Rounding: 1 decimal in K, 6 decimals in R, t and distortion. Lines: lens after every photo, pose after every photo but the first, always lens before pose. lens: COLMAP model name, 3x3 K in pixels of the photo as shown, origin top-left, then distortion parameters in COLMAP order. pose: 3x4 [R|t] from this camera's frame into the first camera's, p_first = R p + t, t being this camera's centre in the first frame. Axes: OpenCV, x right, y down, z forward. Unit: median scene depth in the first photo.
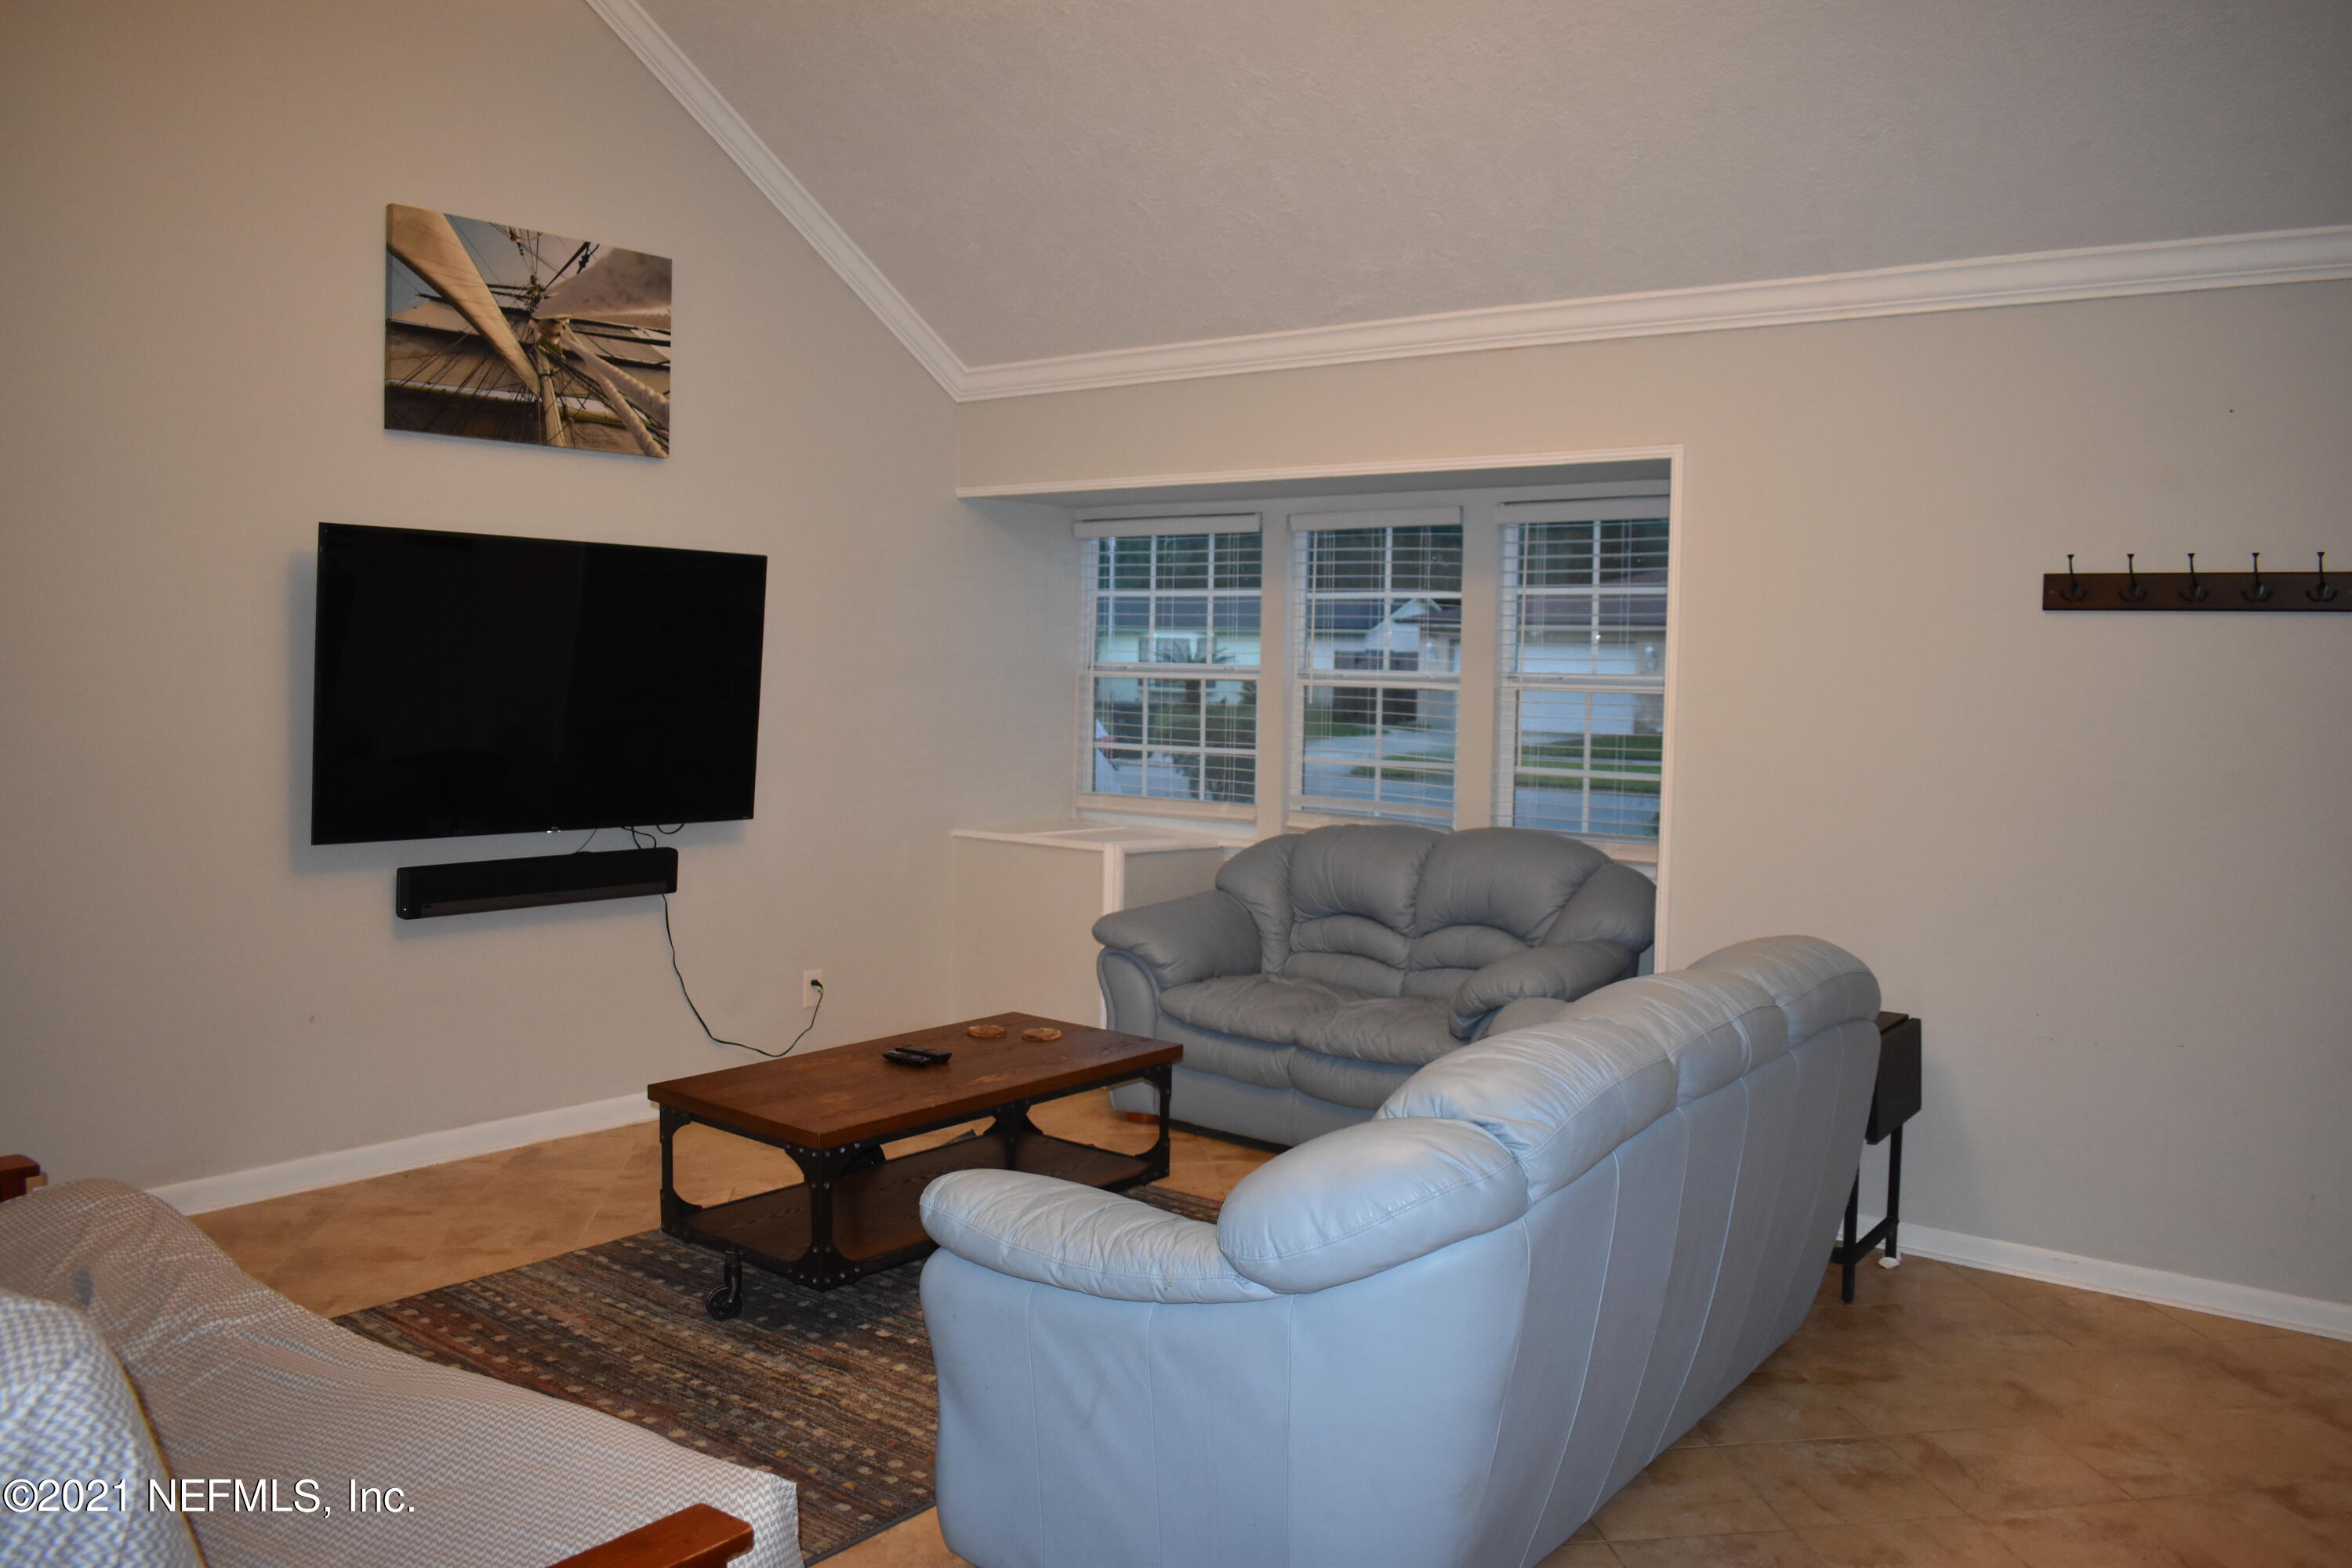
lens RADIAL K [[1858.4, 0, 1176.0], [0, 1858.4, 784.0], [0, 0, 1]] dist [-0.103229, 0.057130]
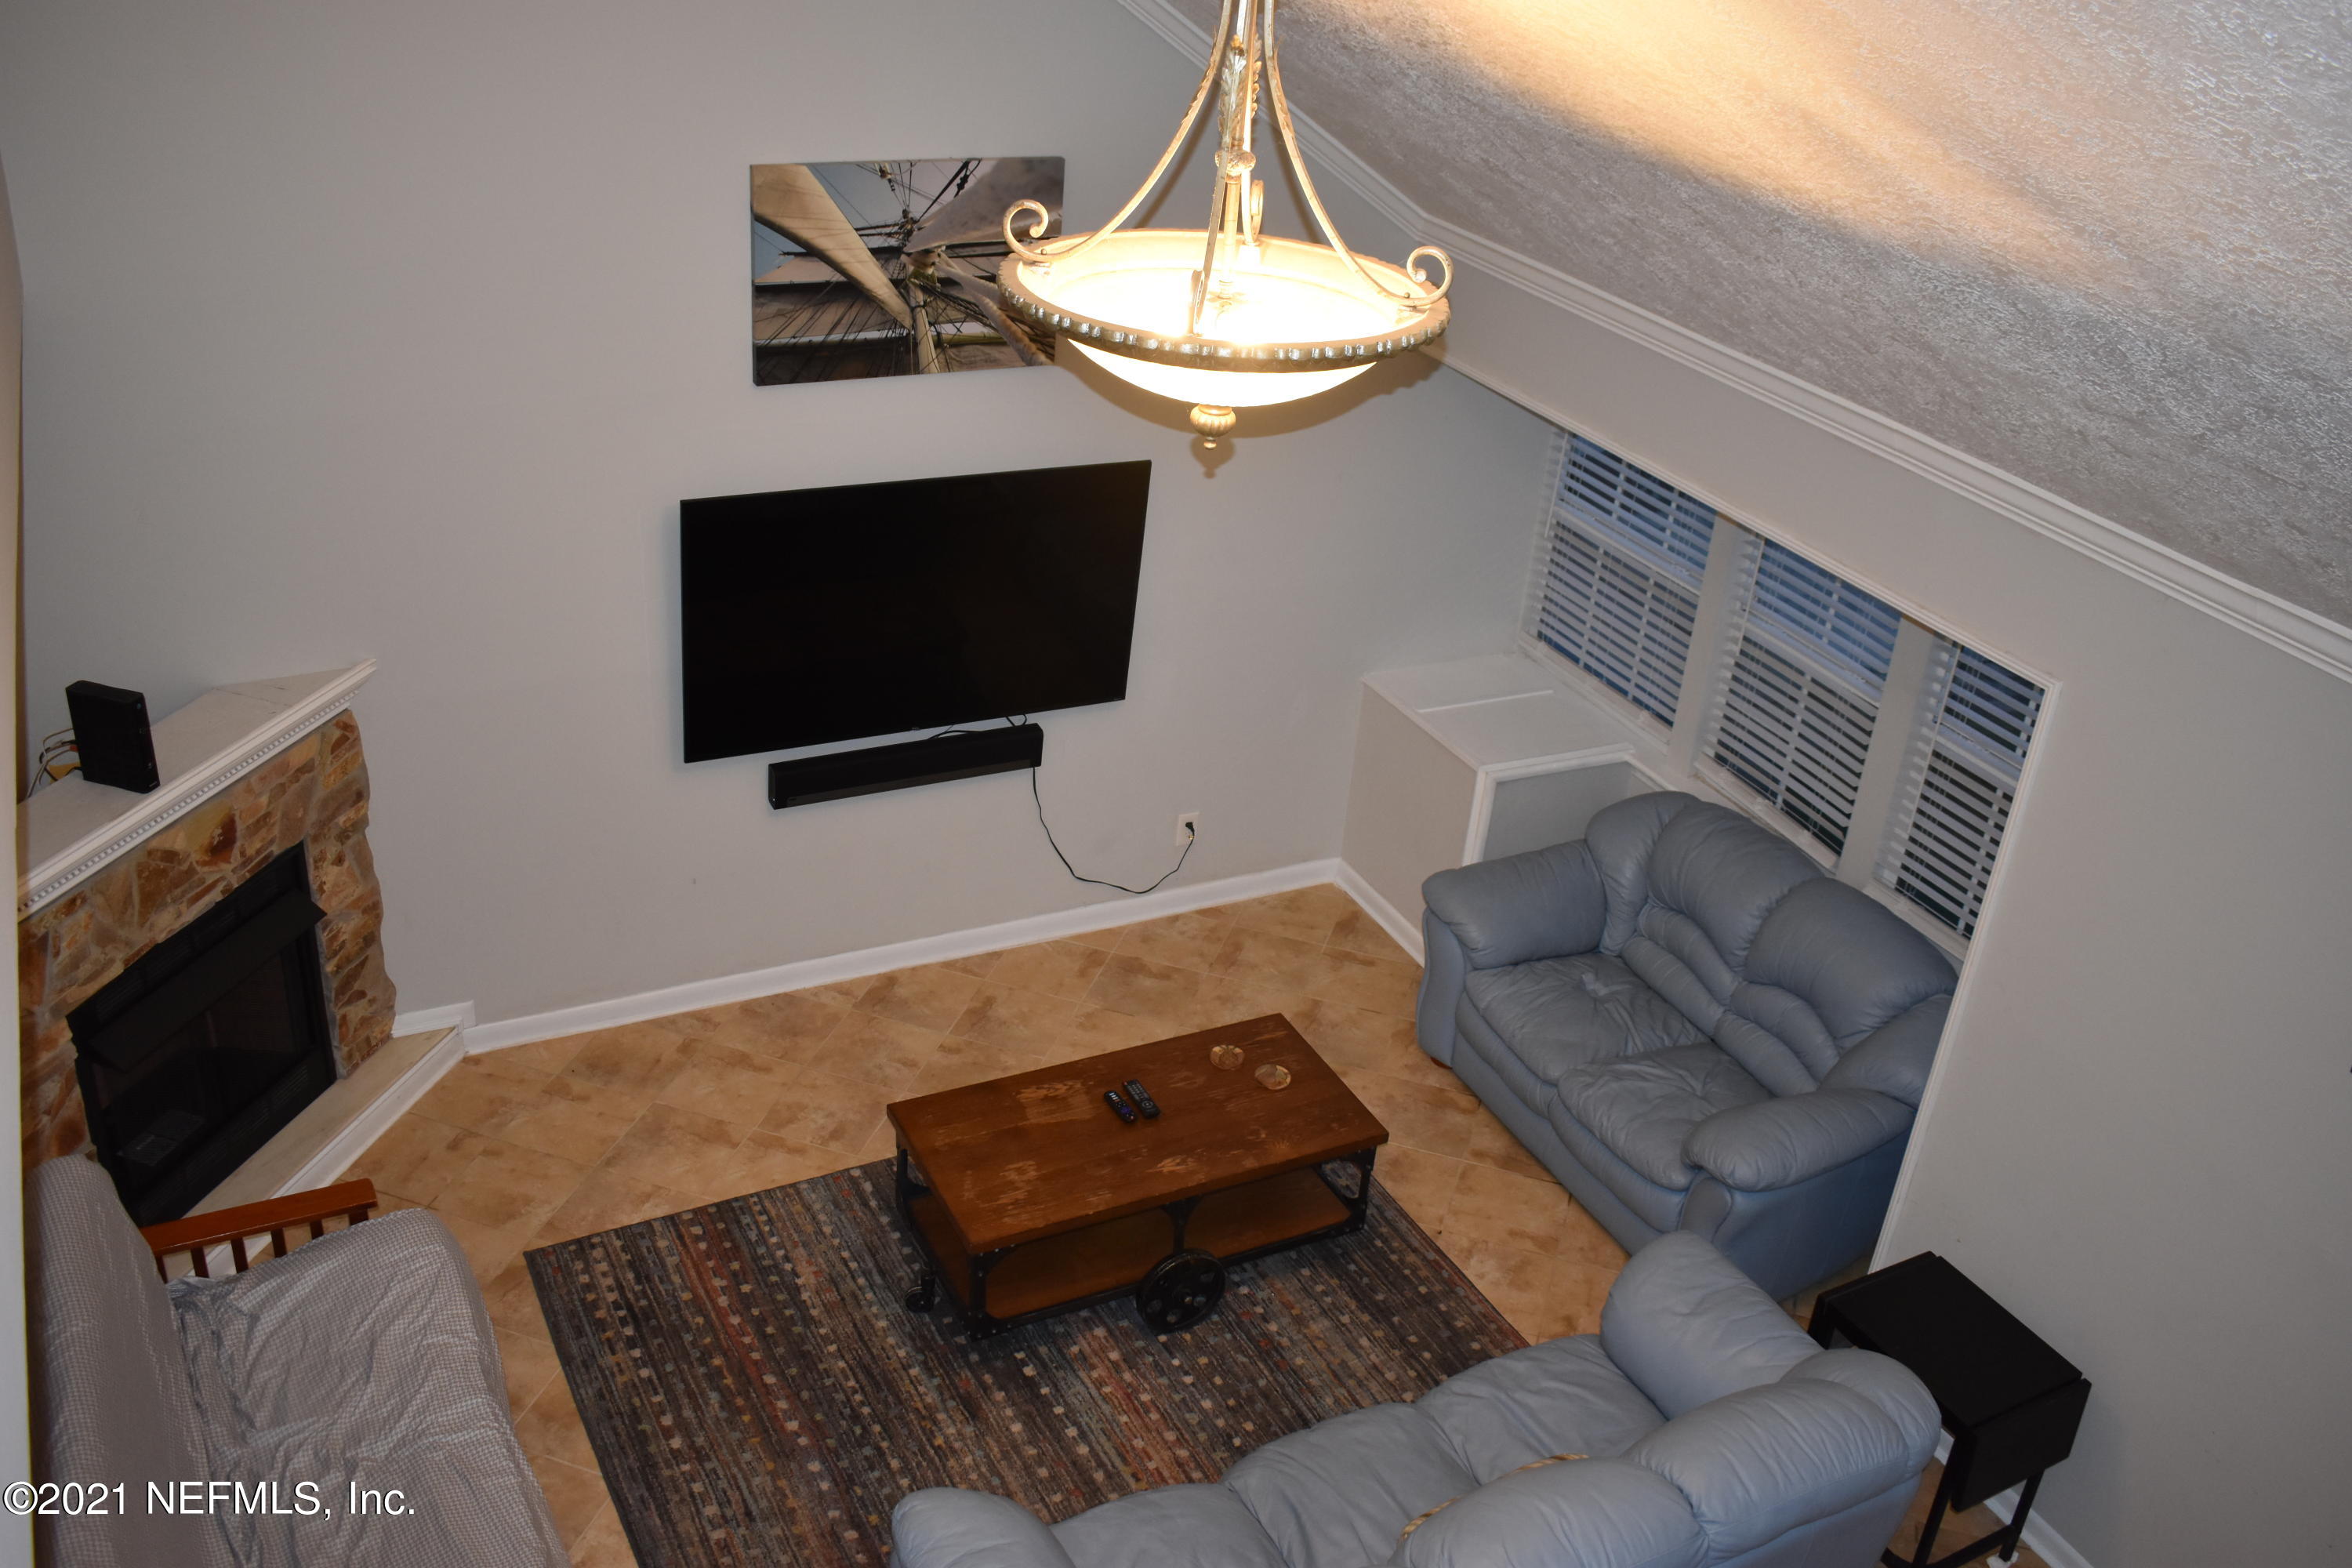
lens RADIAL K [[2087.9, 0, 1176.0], [0, 2087.9, 784.0], [0, 0, 1]] dist [-0.074560, 0.005368]
pose [[0.908336, 0.238781, -0.343379, 0.230629], [-0.083431, 0.907955, 0.410679, -0.469116], [0.409835, -0.344386, 0.844650, 0.023961]]
